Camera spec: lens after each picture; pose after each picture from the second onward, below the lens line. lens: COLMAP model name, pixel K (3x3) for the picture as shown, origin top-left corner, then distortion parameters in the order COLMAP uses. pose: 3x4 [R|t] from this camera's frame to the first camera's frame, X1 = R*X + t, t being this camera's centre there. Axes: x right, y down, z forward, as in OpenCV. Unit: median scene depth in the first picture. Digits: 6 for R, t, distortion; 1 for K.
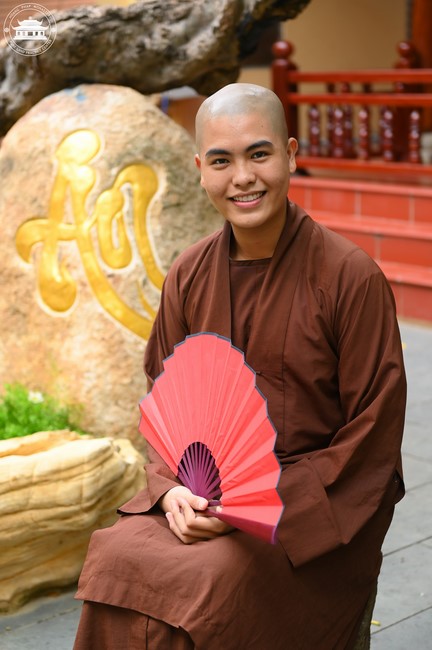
lens RADIAL K [[1247.9, 0, 216.0], [0, 1247.9, 325.0], [0, 0, 1]] dist [0.002400, -0.044510]
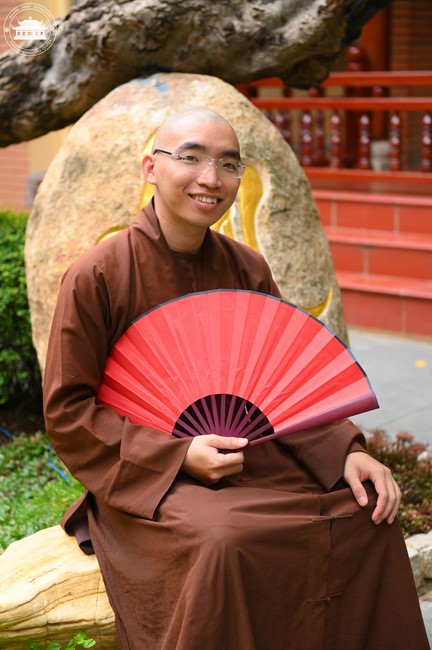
lens RADIAL K [[1247.9, 0, 216.0], [0, 1247.9, 325.0], [0, 0, 1]] dist [0.002400, -0.044510]
pose [[0.991326, -0.021960, 0.129576, -0.187028], [0.023742, 0.999643, -0.012218, -0.007054], [-0.129261, 0.015188, 0.991494, 0.144201]]
